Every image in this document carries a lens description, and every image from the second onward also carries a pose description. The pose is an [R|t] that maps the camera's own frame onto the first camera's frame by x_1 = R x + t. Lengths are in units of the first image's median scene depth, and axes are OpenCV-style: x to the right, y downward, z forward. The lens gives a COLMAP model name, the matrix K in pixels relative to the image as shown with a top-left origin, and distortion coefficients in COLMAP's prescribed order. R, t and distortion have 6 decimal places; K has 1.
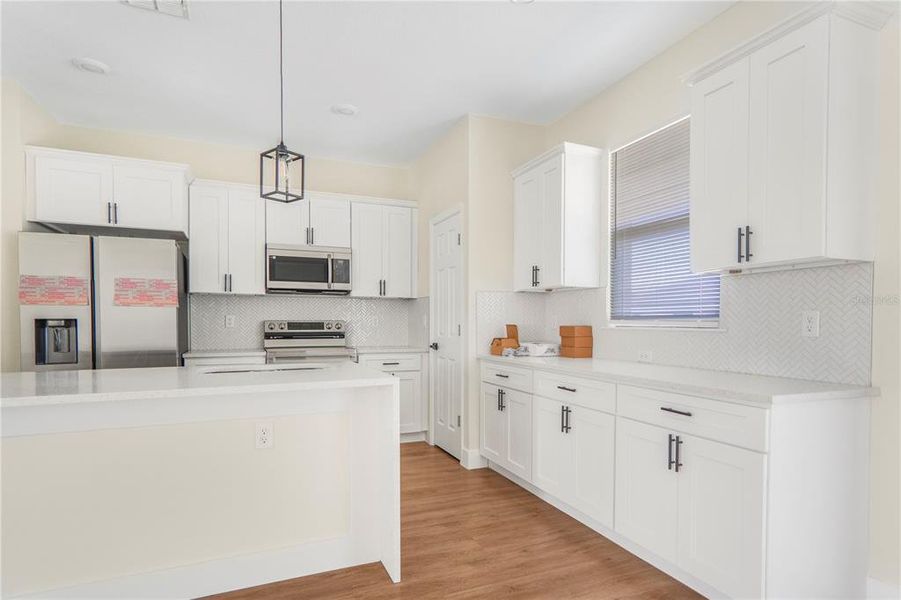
lens RADIAL K [[482.1, 0, 448.4], [0, 482.1, 335.4], [0, 0, 1]] dist [0.001136, 0.000991]
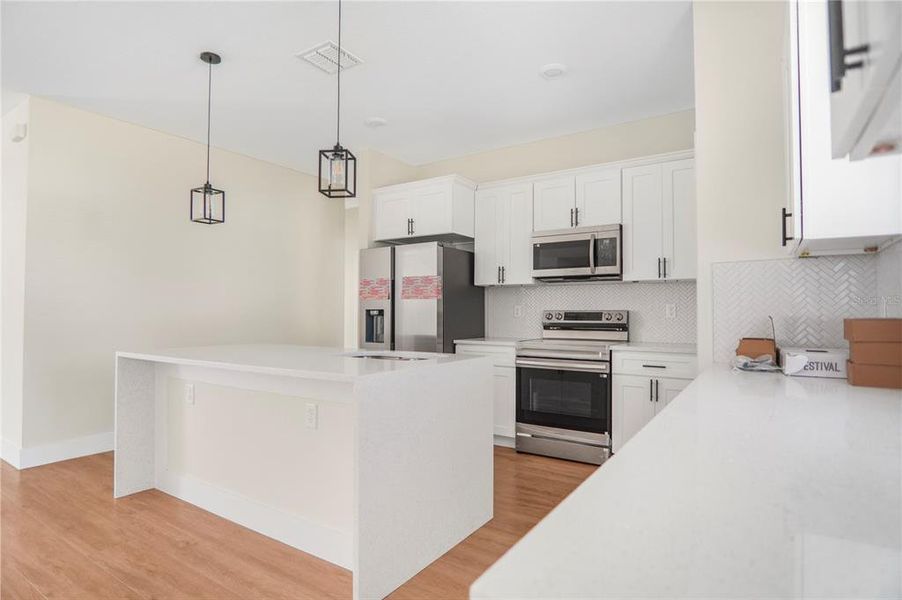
lens RADIAL K [[490.6, 0, 456.4], [0, 490.6, 303.1], [0, 0, 1]] dist [-0.003240, -0.000365]
pose [[0.557420, -0.014554, -0.830103, 0.368370], [-0.023657, 0.999162, -0.033404, -0.008736], [0.829893, 0.038258, 0.556609, 0.320037]]
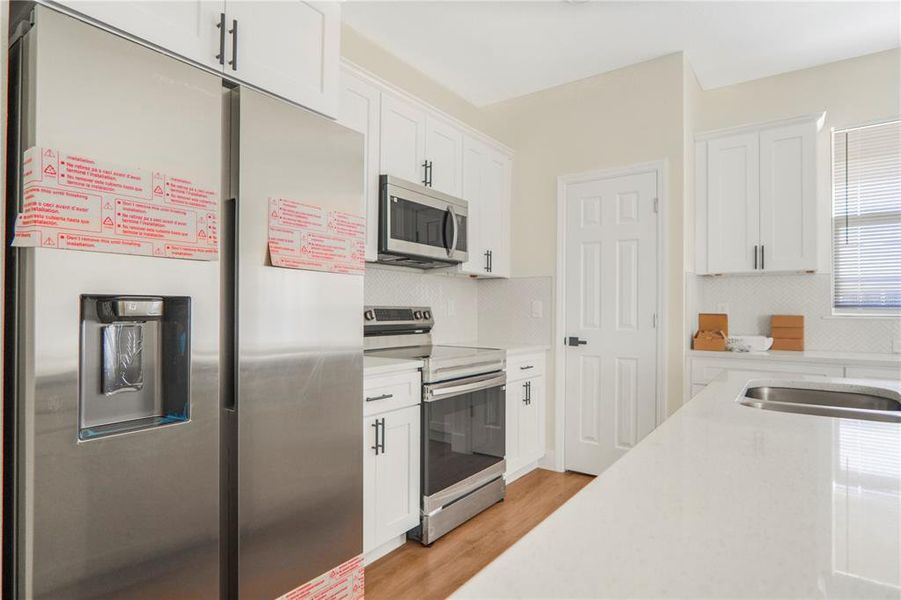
lens RADIAL K [[490.0, 0, 455.9], [0, 490.0, 303.1], [0, 0, 1]] dist [-0.003240, -0.000365]
pose [[0.849766, 0.012501, 0.527012, -0.619923], [0.008377, 0.999272, -0.037211, -0.011192], [-0.527093, 0.036036, 0.849043, 0.456928]]
